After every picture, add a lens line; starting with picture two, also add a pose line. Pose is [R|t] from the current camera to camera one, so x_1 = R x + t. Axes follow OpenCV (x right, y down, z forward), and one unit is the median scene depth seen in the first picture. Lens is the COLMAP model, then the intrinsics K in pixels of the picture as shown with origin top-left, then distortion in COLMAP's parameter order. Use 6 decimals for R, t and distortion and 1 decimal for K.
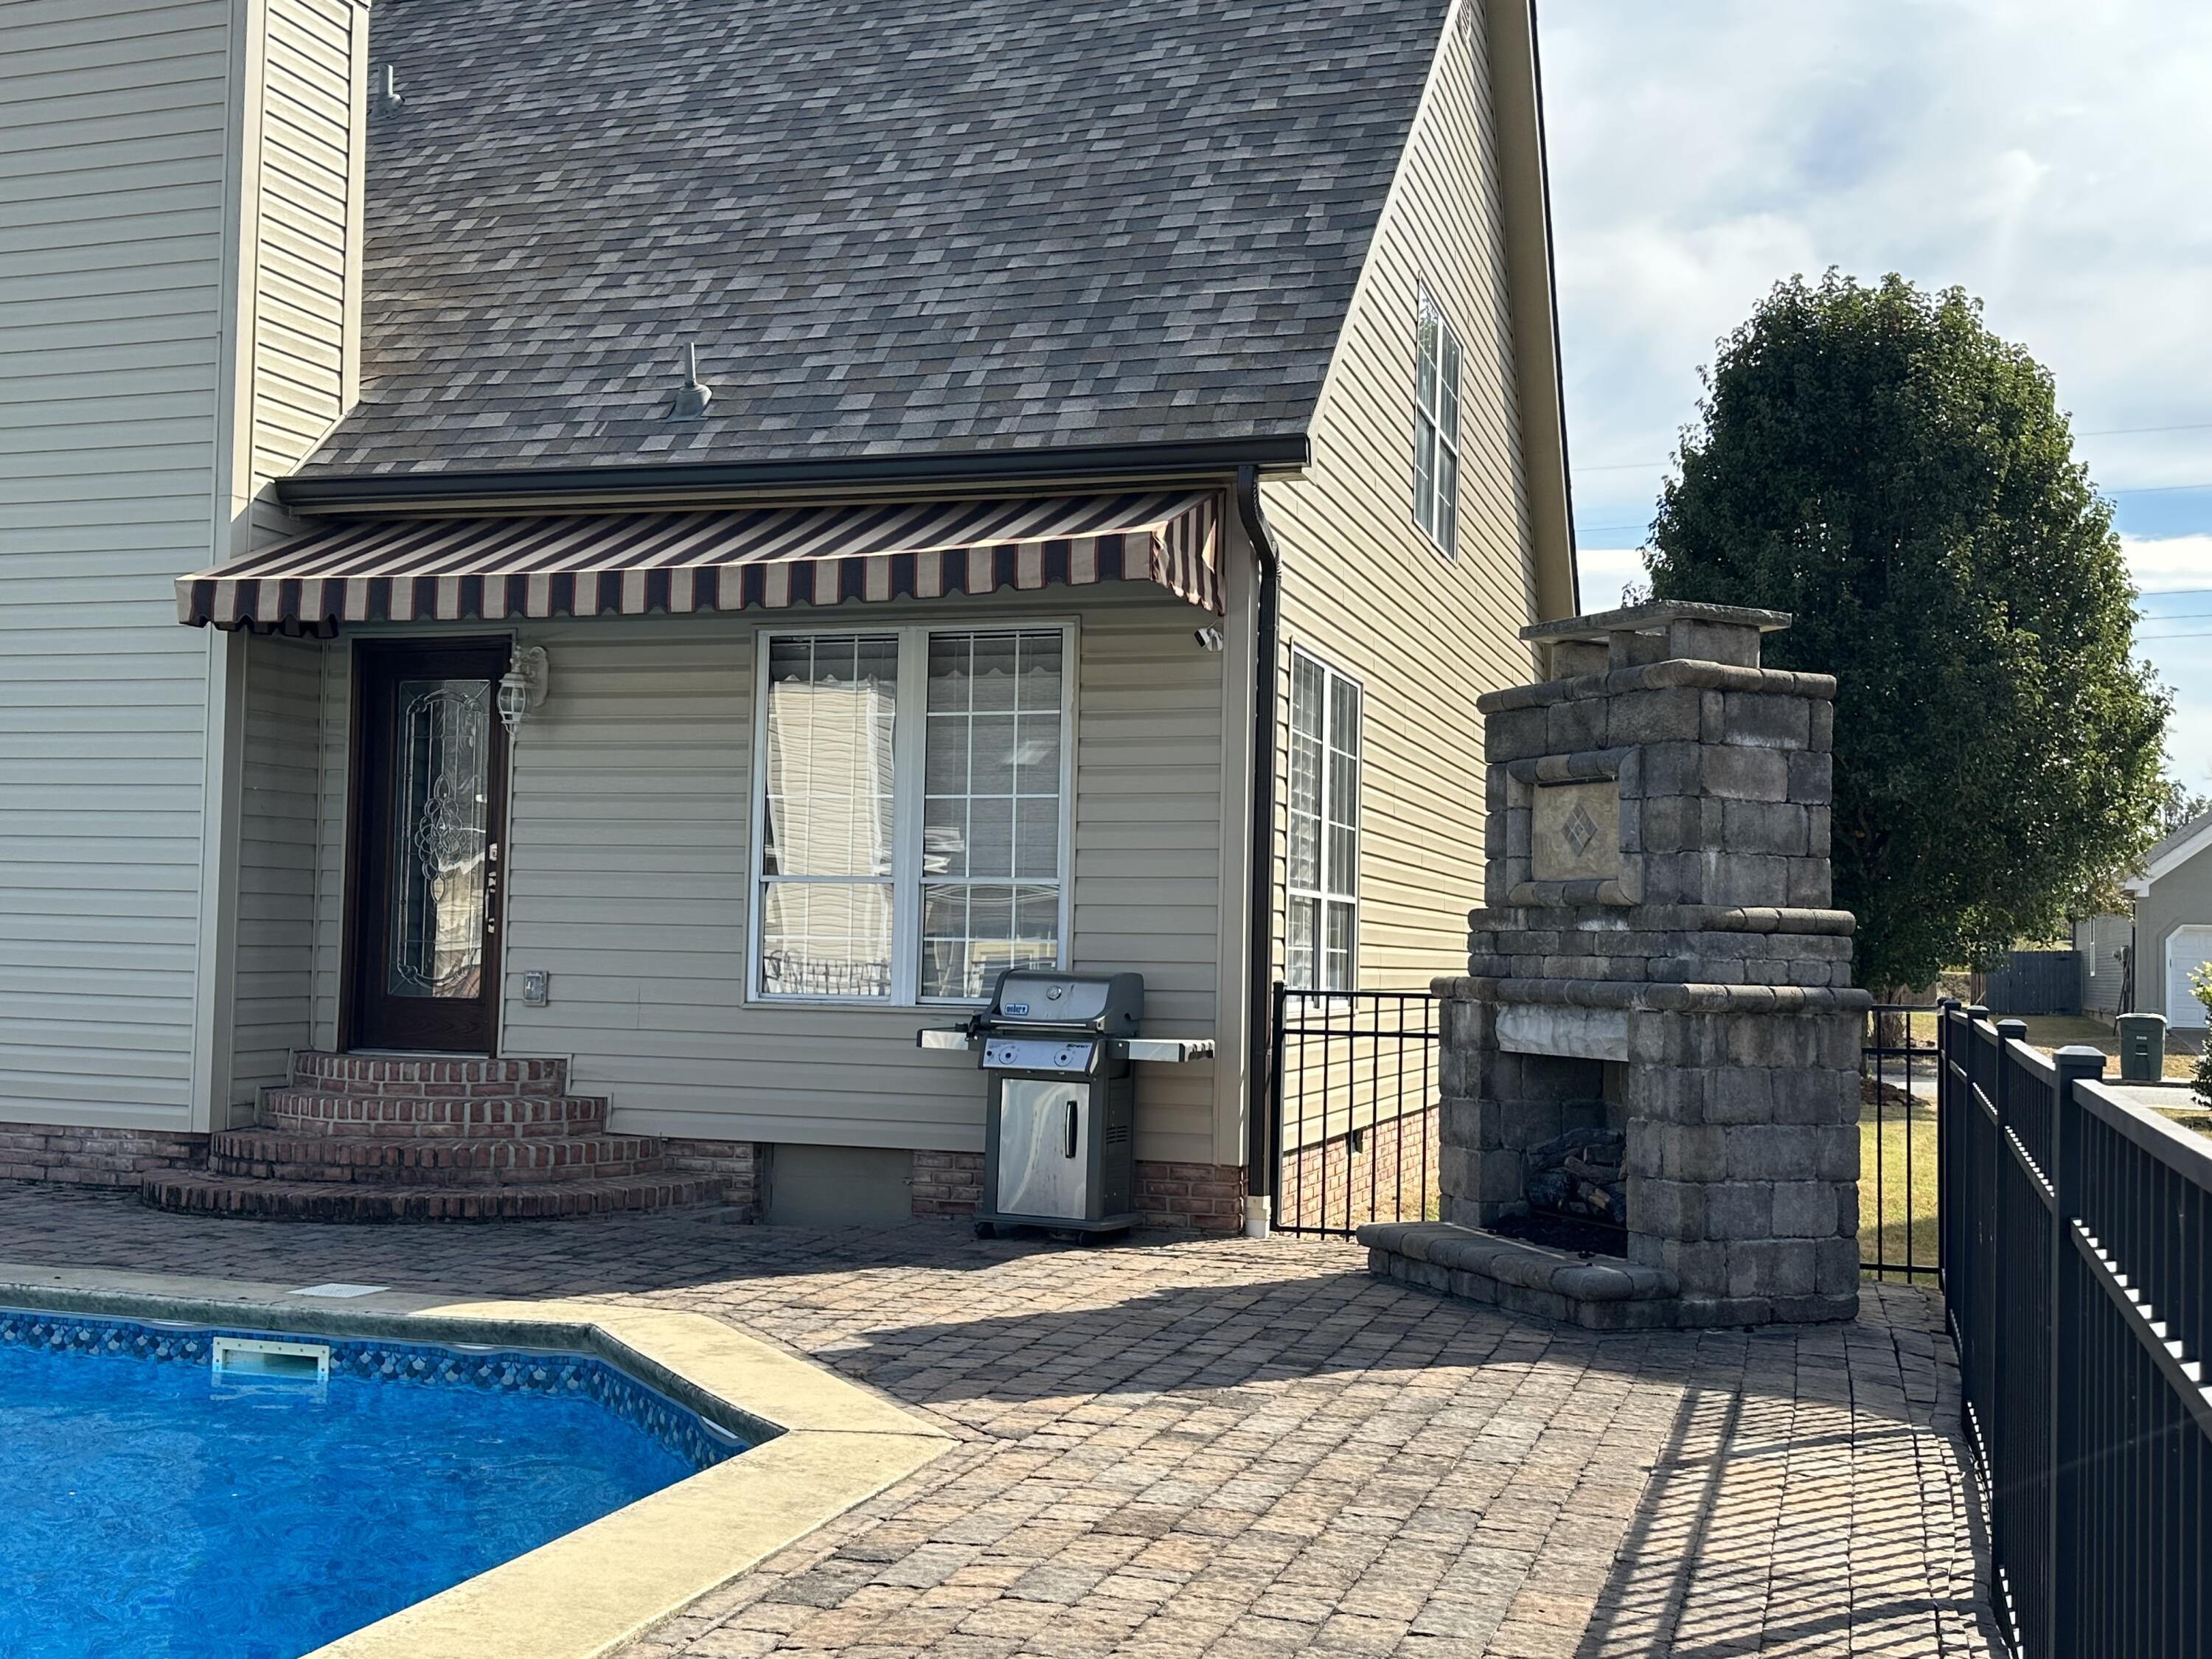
lens RADIAL K [[2200.3, 0, 1143.5], [0, 2200.3, 806.0], [0, 0, 1]] dist [0.161978, 0.000000]
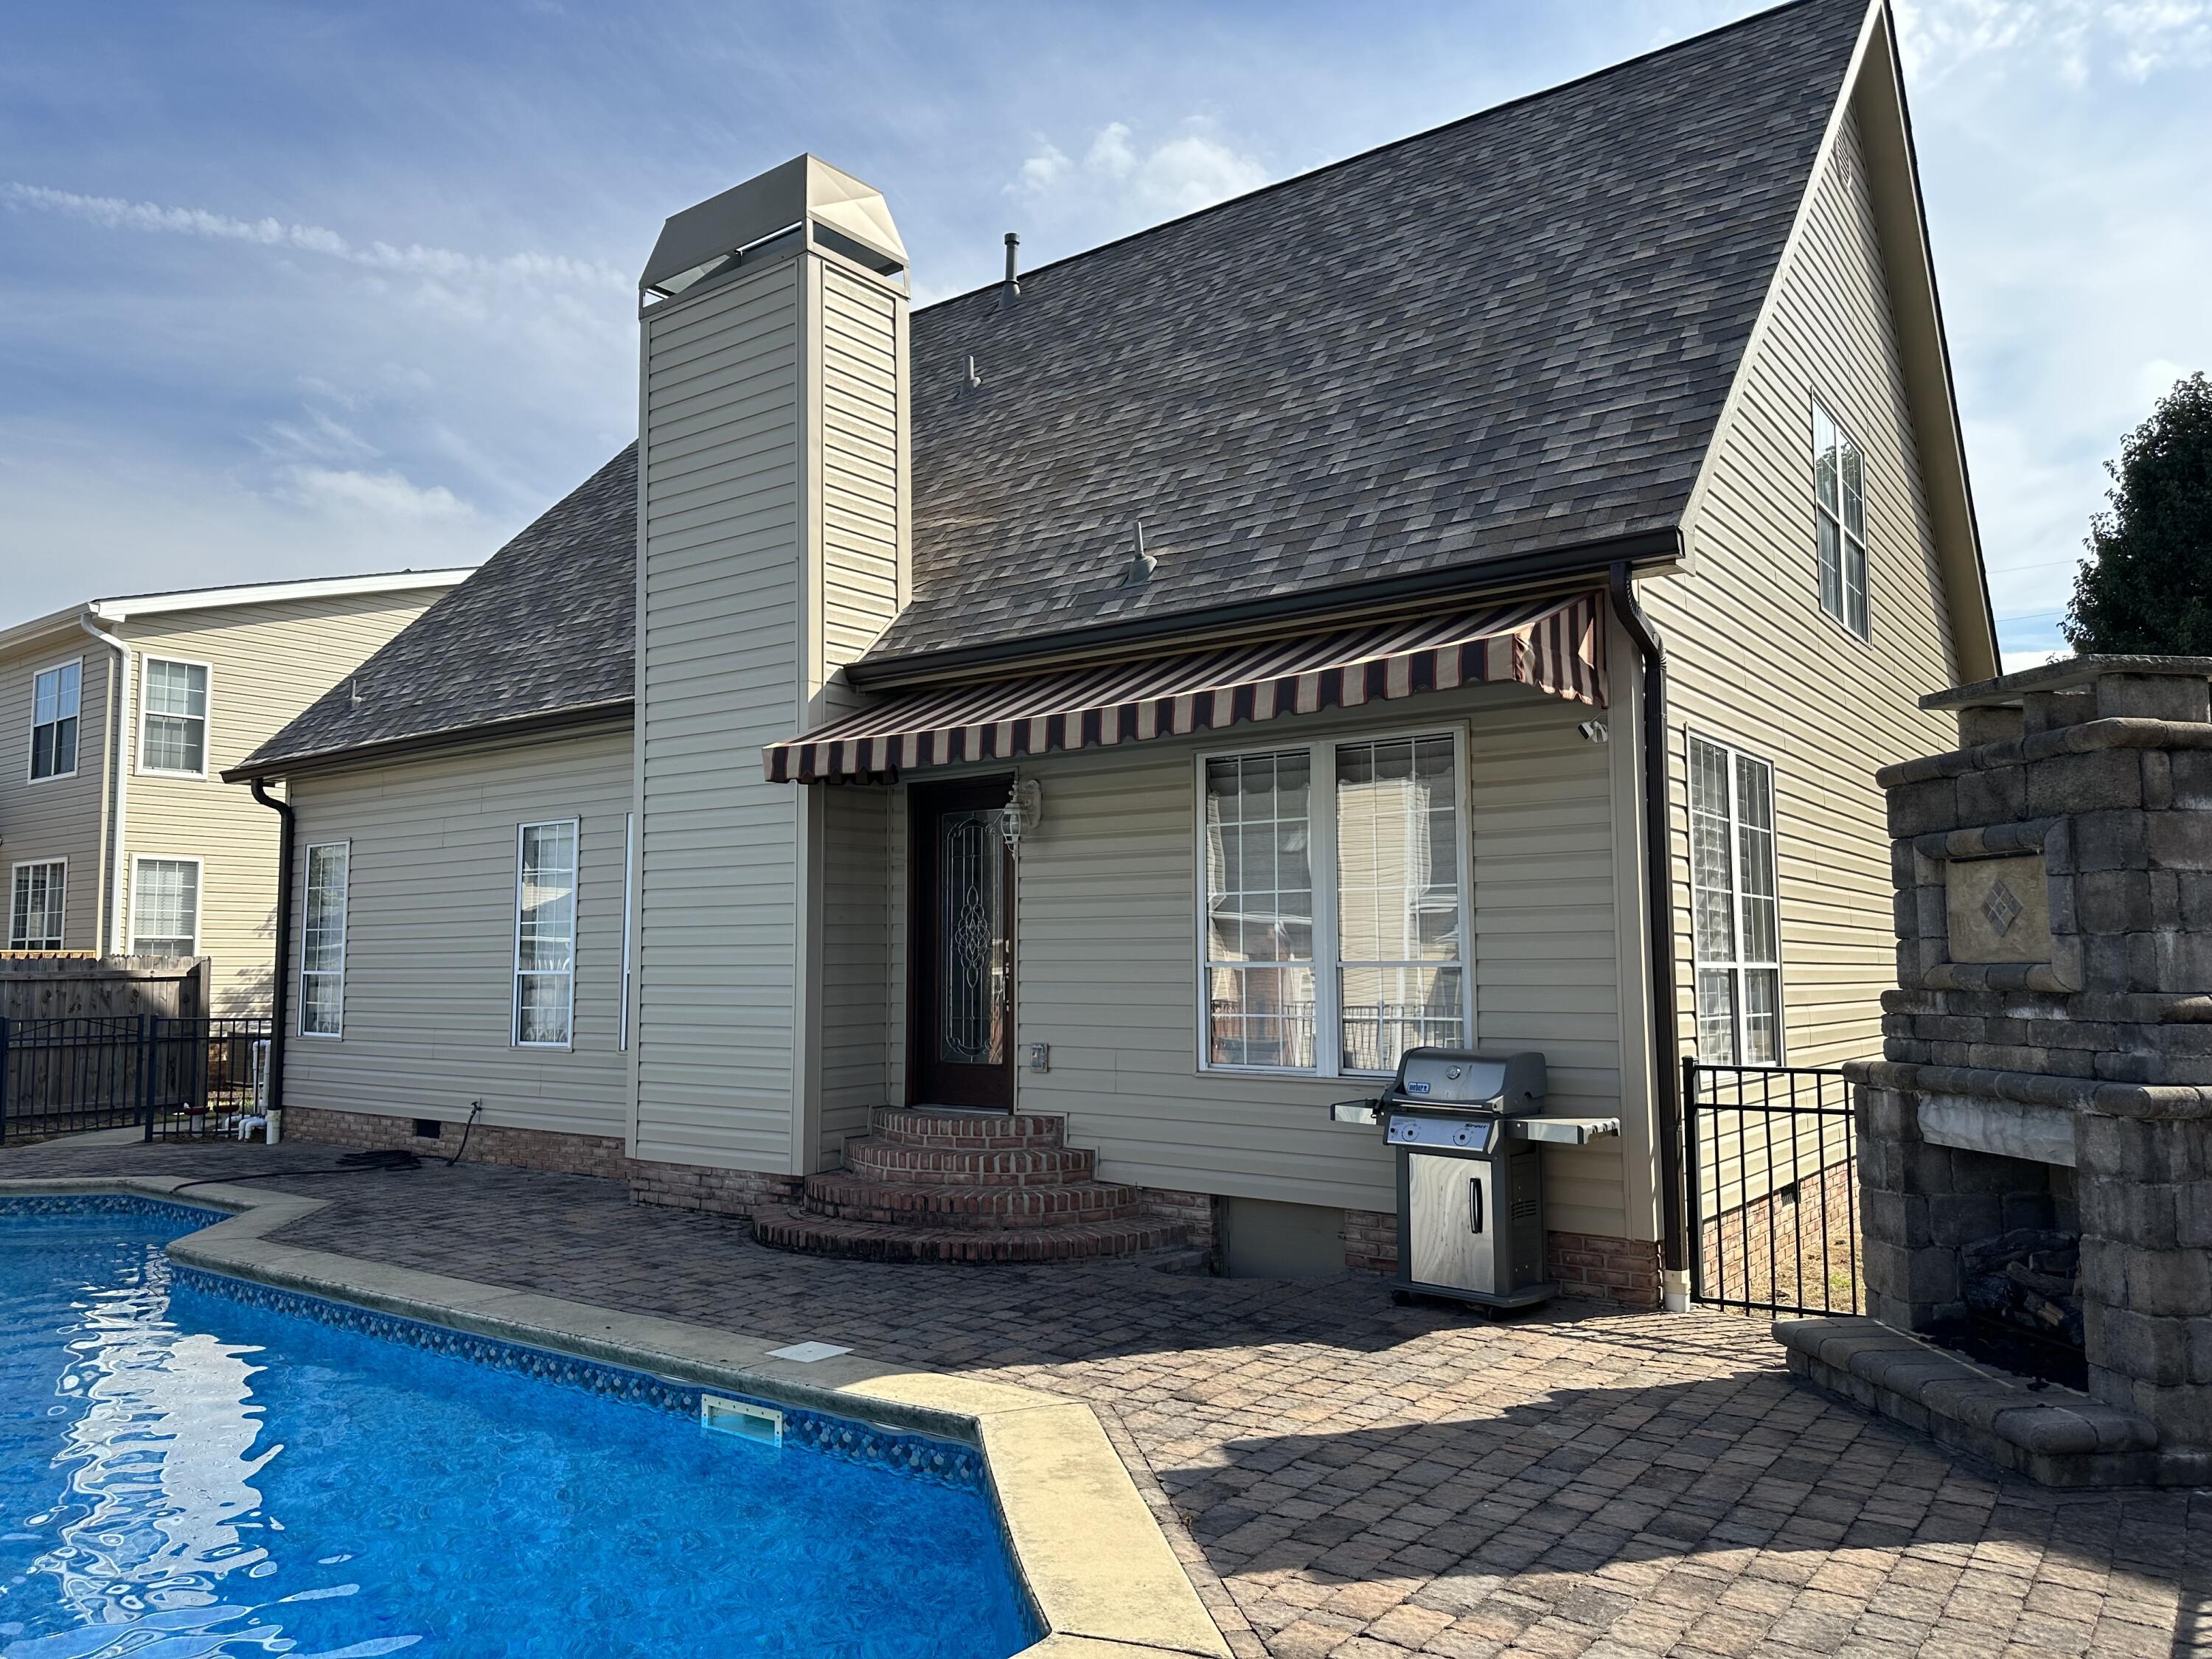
lens RADIAL K [[1576.5, 0, 1106.3], [0, 1576.5, 816.3], [0, 0, 1]] dist [0.054534, -0.056772]
pose [[0.945651, -0.056358, -0.320263, 0.050523], [0.045627, 0.998120, -0.040919, -0.015332], [0.321967, 0.024082, 0.946444, 0.212554]]
